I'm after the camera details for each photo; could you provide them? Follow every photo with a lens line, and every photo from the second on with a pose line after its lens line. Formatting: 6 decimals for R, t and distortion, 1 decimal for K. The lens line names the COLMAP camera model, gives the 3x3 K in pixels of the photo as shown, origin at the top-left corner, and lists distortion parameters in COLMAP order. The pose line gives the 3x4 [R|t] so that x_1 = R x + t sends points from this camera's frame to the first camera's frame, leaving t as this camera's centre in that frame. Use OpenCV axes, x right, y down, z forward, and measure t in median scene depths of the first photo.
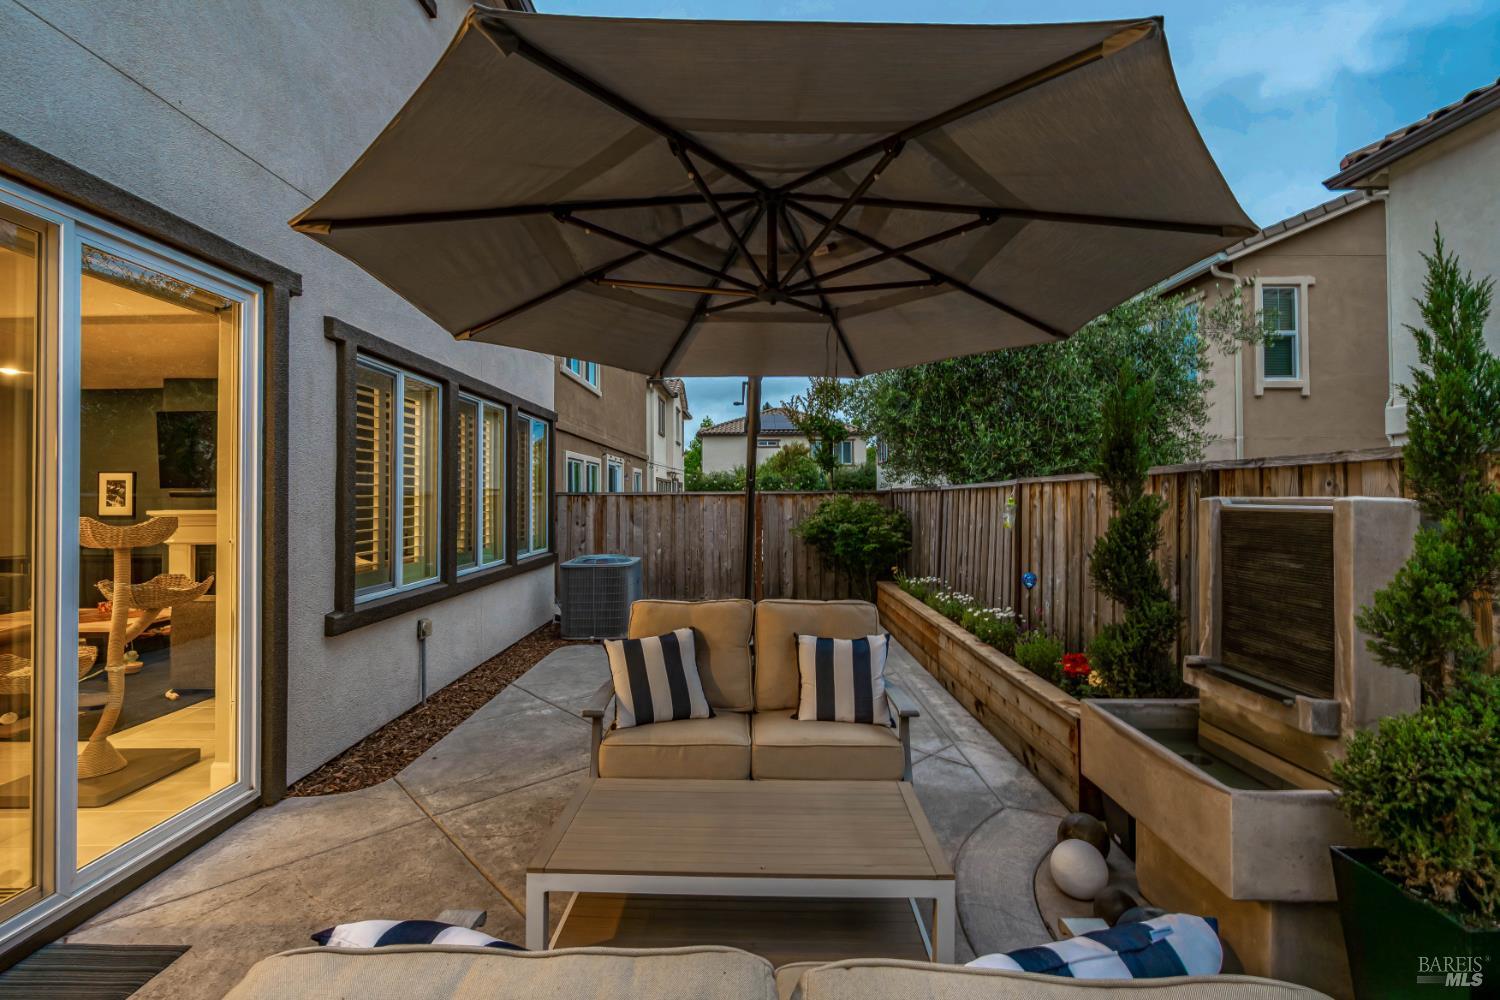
lens RADIAL K [[693.1, 0, 751.8], [0, 693.1, 492.5], [0, 0, 1]] dist [-0.002317, 0.000275]
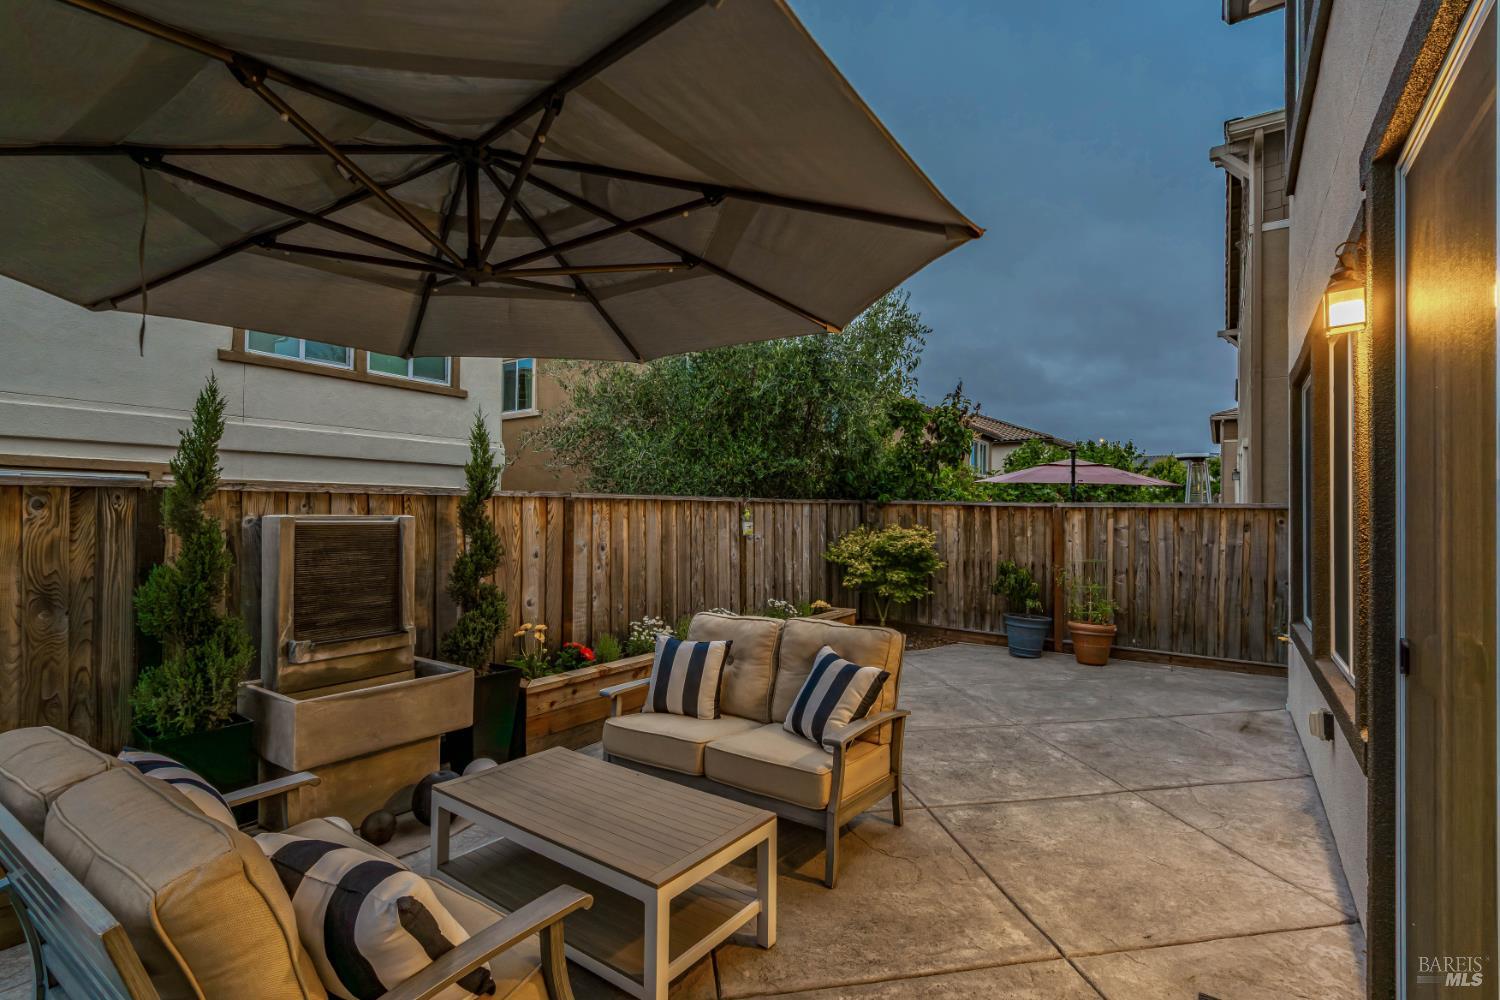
lens RADIAL K [[688.9, 0, 758.1], [0, 688.9, 523.0], [0, 0, 1]] dist [-0.001209, 0.000095]
pose [[-0.830393, -0.010374, 0.557081, -0.409459], [-0.009275, 0.999945, 0.004796, 0.004237], [-0.557100, -0.001184, -0.830444, 0.855617]]
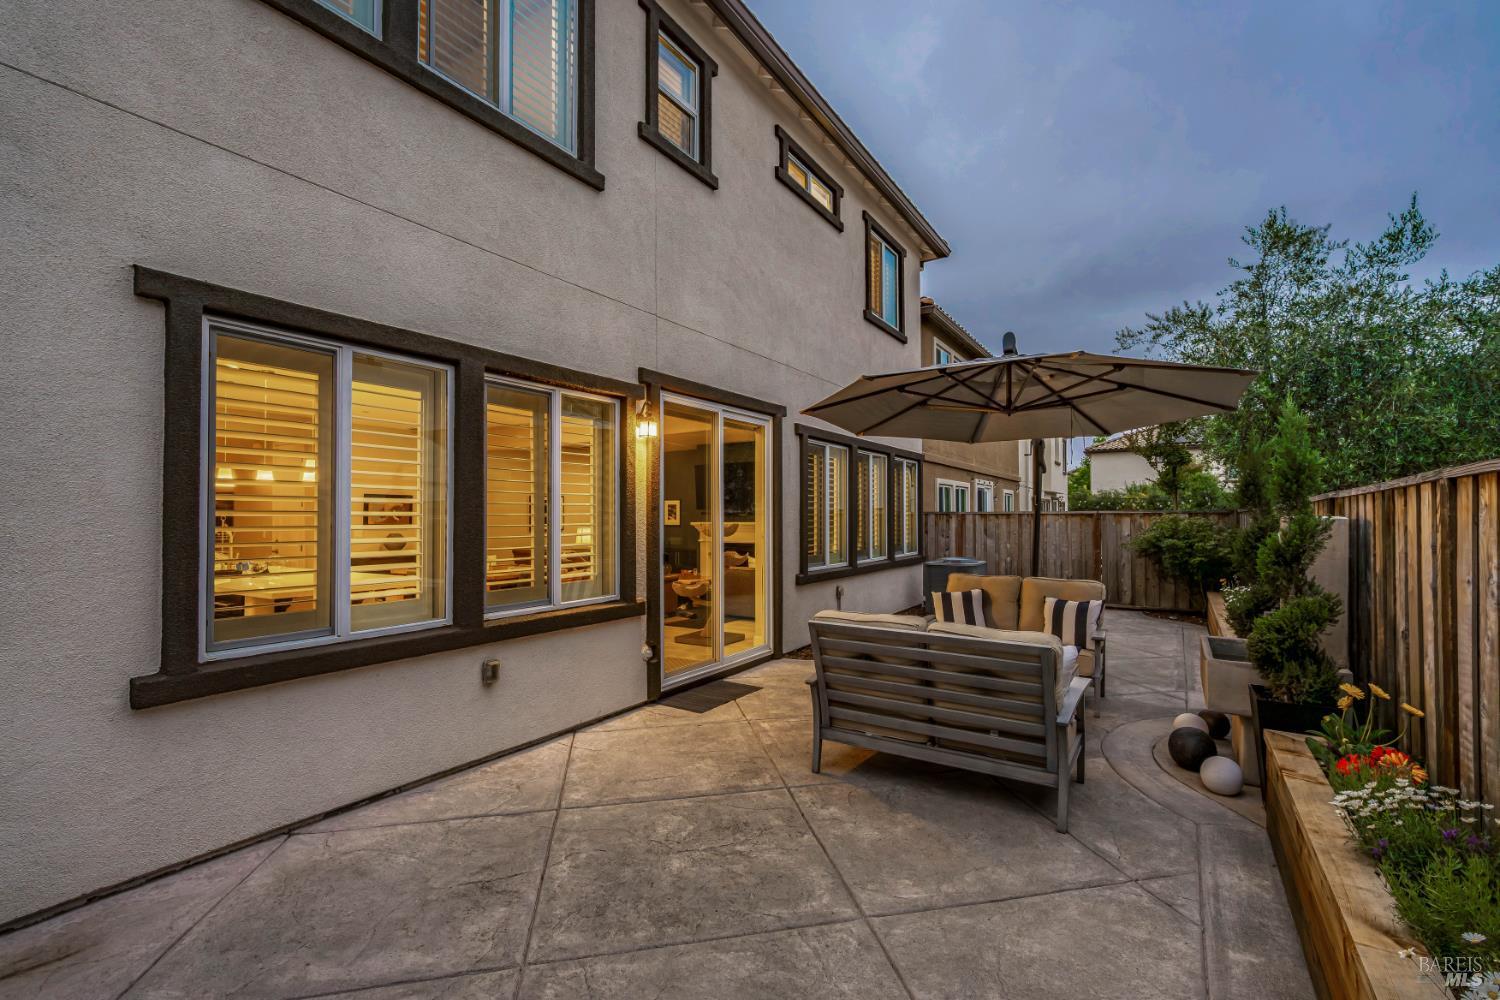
lens RADIAL K [[693.1, 0, 751.8], [0, 693.1, 492.5], [0, 0, 1]] dist [-0.002317, 0.000275]
pose [[0.851975, -0.013650, -0.523405, 0.248261], [-0.000168, 0.999653, -0.026344, -0.004110], [0.523583, 0.022532, 0.851677, -0.594587]]
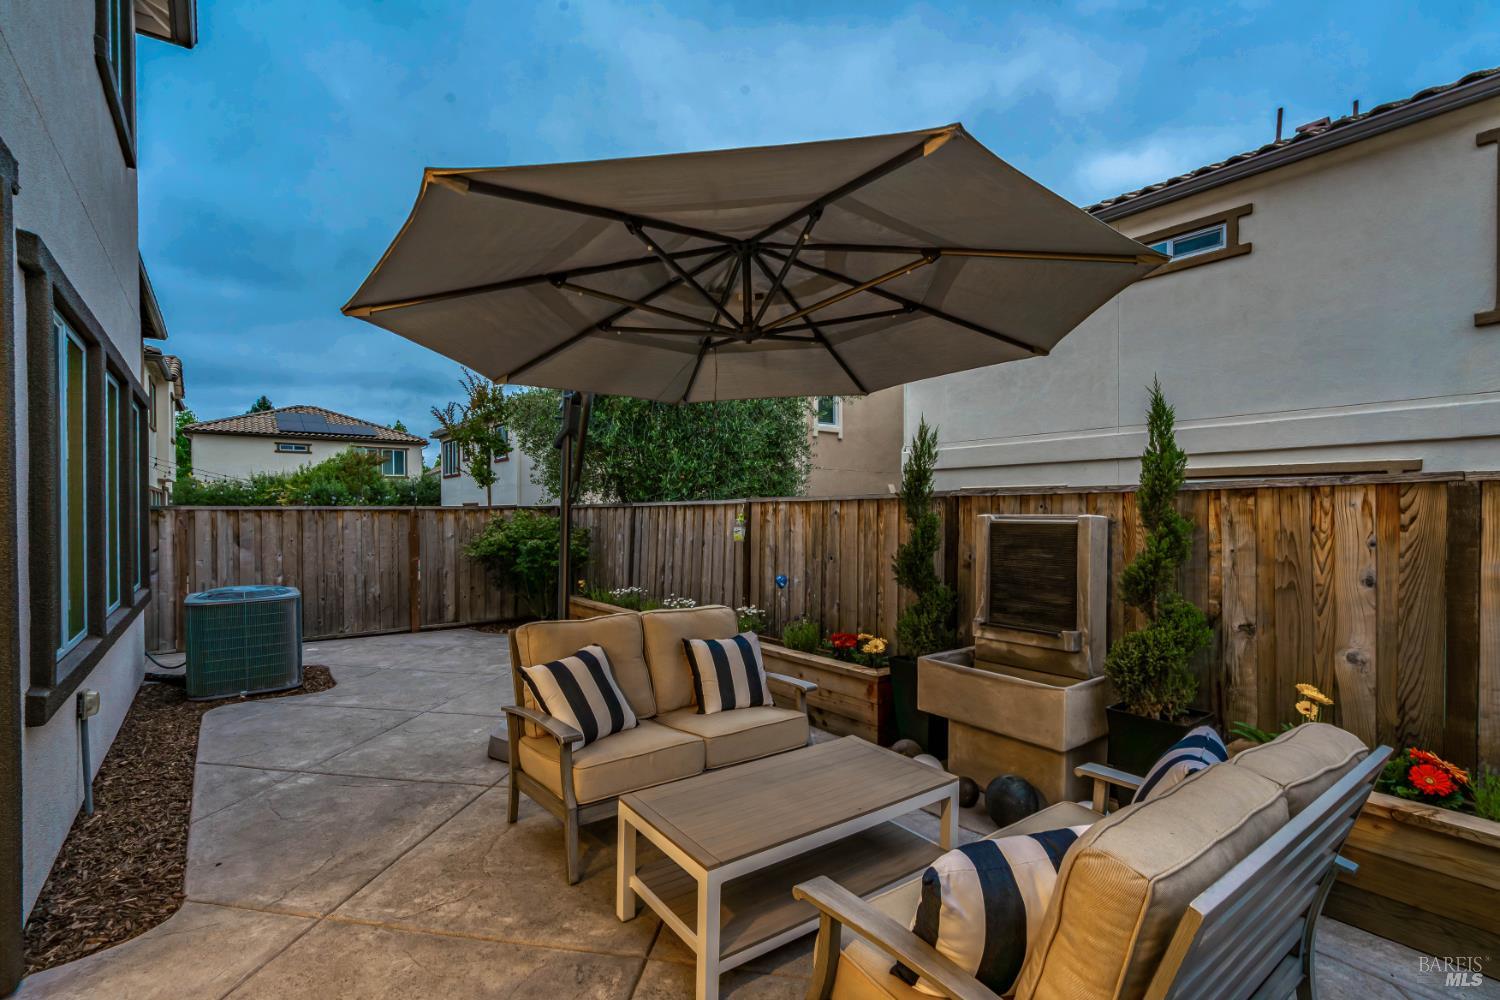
lens RADIAL K [[688.9, 0, 758.1], [0, 688.9, 523.0], [0, 0, 1]] dist [-0.001209, 0.000095]
pose [[0.788141, -0.007533, 0.615448, -0.369548], [-0.006240, 0.999776, 0.020228, -0.001177], [-0.615463, -0.019783, 0.787918, 0.055461]]
